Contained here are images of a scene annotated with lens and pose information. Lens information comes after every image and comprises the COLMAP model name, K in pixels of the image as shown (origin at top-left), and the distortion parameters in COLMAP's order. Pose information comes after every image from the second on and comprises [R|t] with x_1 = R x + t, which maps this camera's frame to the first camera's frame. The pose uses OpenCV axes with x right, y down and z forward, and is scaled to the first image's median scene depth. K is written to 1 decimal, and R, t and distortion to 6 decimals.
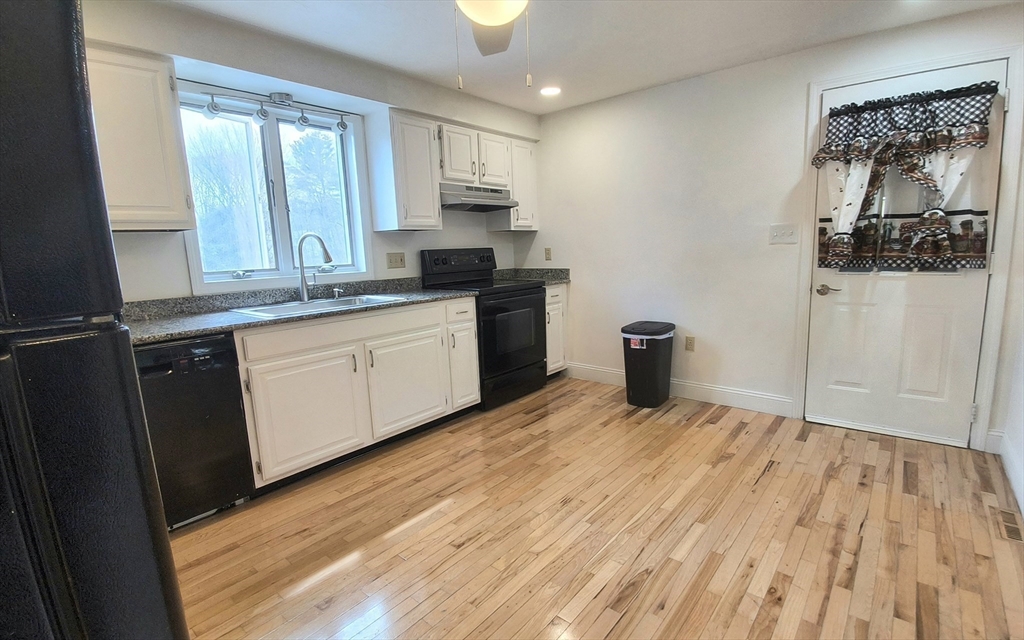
lens RADIAL K [[469.9, 0, 529.4], [0, 469.9, 323.2], [0, 0, 1]] dist [0.019116, -0.029341]
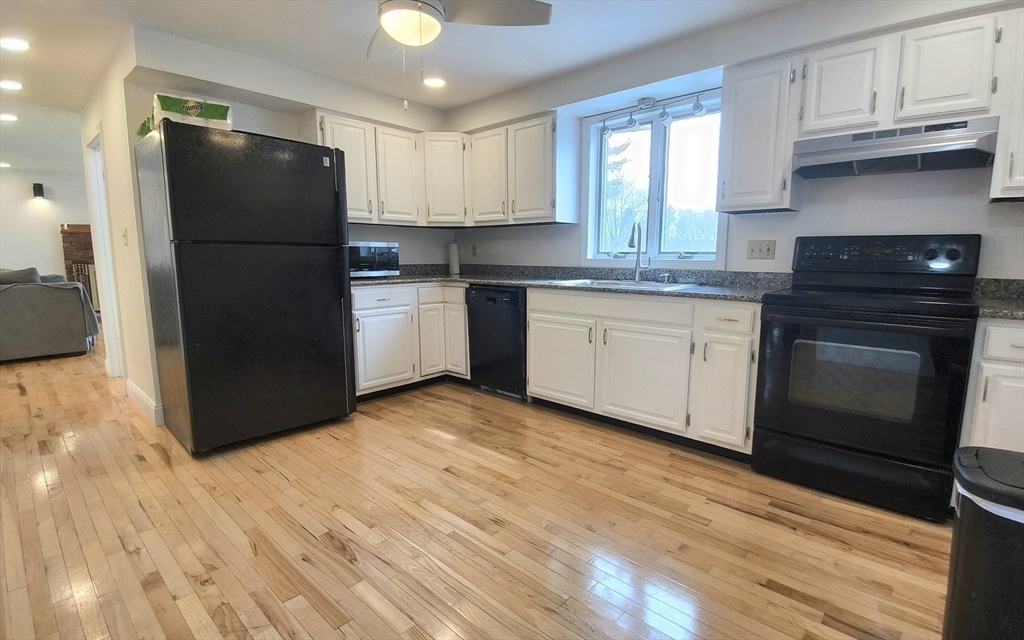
lens RADIAL K [[469.9, 0, 529.4], [0, 469.9, 323.2], [0, 0, 1]] dist [0.019116, -0.029341]
pose [[-0.034814, 0.177530, -0.983499, 0.708128], [-0.166610, 0.969293, 0.180863, -0.117722], [0.985408, 0.170158, -0.004167, 0.817047]]
